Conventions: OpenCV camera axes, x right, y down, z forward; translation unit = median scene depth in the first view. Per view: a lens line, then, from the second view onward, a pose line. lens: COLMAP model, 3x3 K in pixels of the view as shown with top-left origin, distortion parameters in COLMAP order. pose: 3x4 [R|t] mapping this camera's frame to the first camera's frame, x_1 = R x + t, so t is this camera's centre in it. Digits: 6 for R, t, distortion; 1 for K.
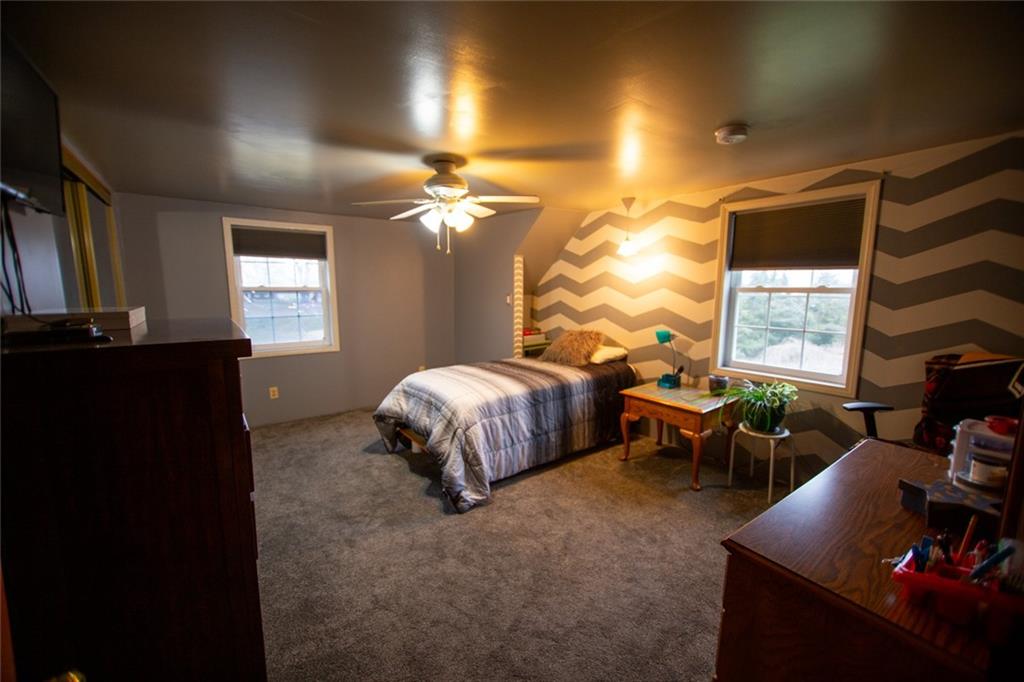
lens RADIAL K [[412.2, 0, 514.2], [0, 412.2, 343.5], [0, 0, 1]] dist [-0.013448, 0.007906]
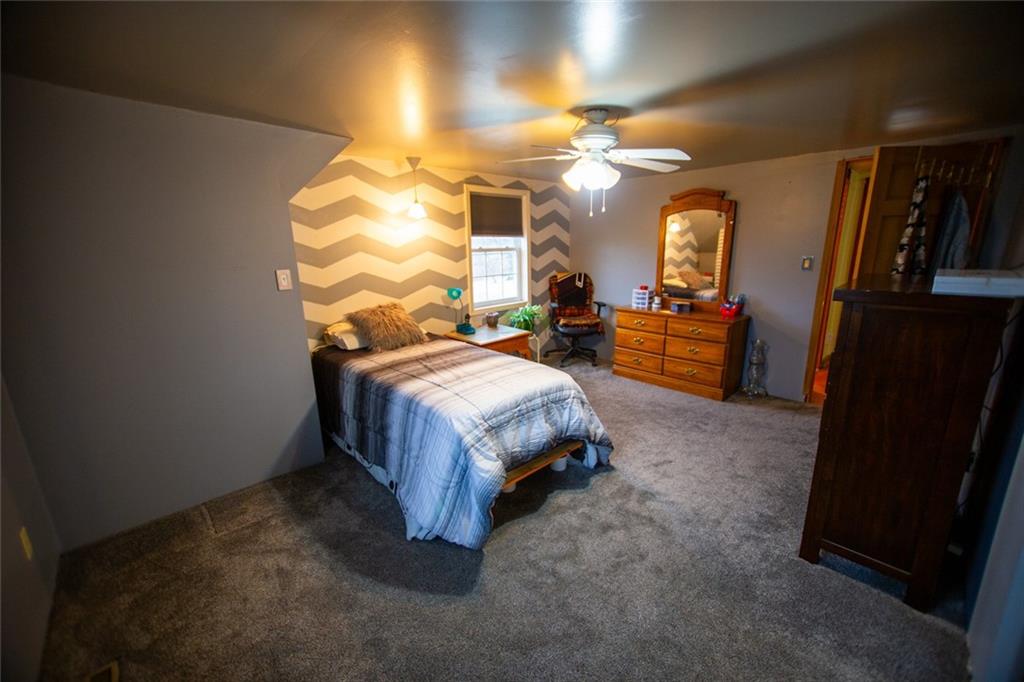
lens RADIAL K [[412.2, 0, 514.2], [0, 412.2, 343.5], [0, 0, 1]] dist [-0.013448, 0.007906]
pose [[-0.123853, -0.251180, 0.959984, -0.850293], [0.141098, 0.953144, 0.267595, -0.178832], [-0.982218, 0.168594, -0.082609, 1.003445]]
